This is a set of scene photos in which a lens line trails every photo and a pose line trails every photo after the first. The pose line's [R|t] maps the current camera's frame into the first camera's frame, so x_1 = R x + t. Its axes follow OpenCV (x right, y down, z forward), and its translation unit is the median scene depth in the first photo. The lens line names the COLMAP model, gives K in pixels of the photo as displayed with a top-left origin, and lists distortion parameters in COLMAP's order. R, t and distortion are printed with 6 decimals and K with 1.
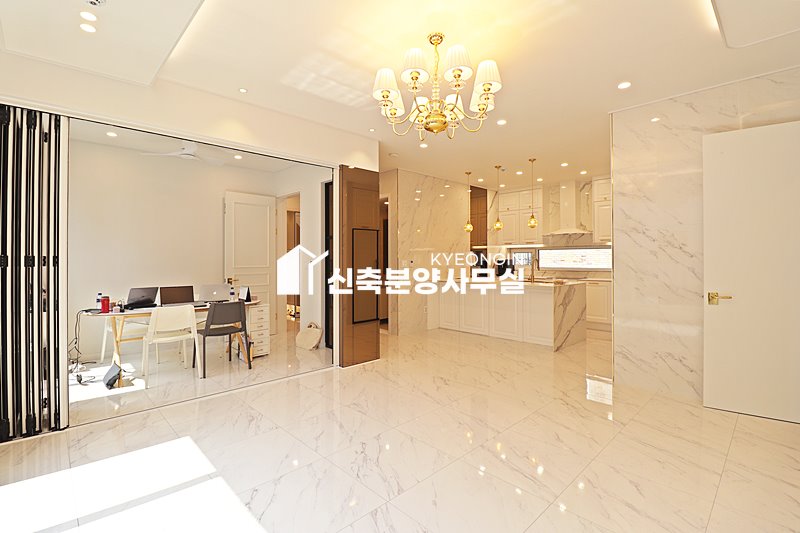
lens RADIAL K [[371.3, 0, 395.7], [0, 371.3, 258.0], [0, 0, 1]] dist [-0.007643, -0.006259]
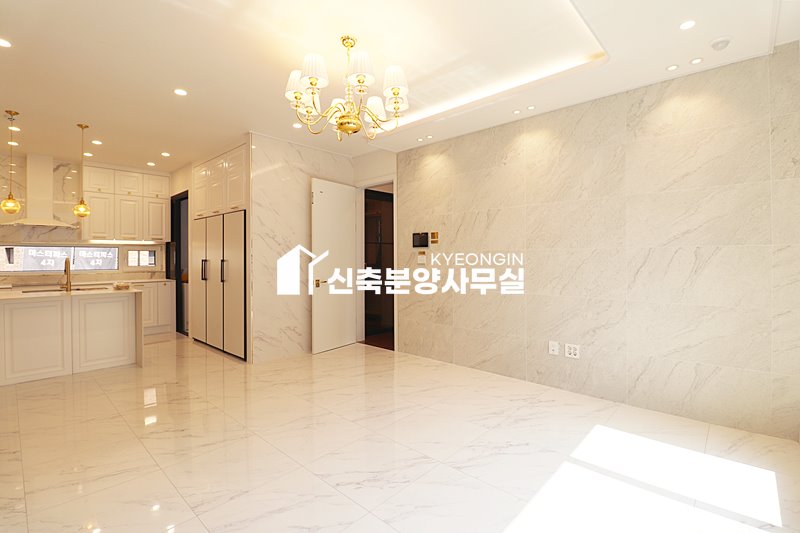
lens RADIAL K [[371.3, 0, 395.1], [0, 371.3, 268.1], [0, 0, 1]] dist [-0.007643, -0.006259]
pose [[-0.060395, -0.026451, 0.997824, -0.641118], [-0.001435, 0.999650, 0.026412, 0.000920], [-0.998174, 0.000163, -0.060412, 0.660639]]
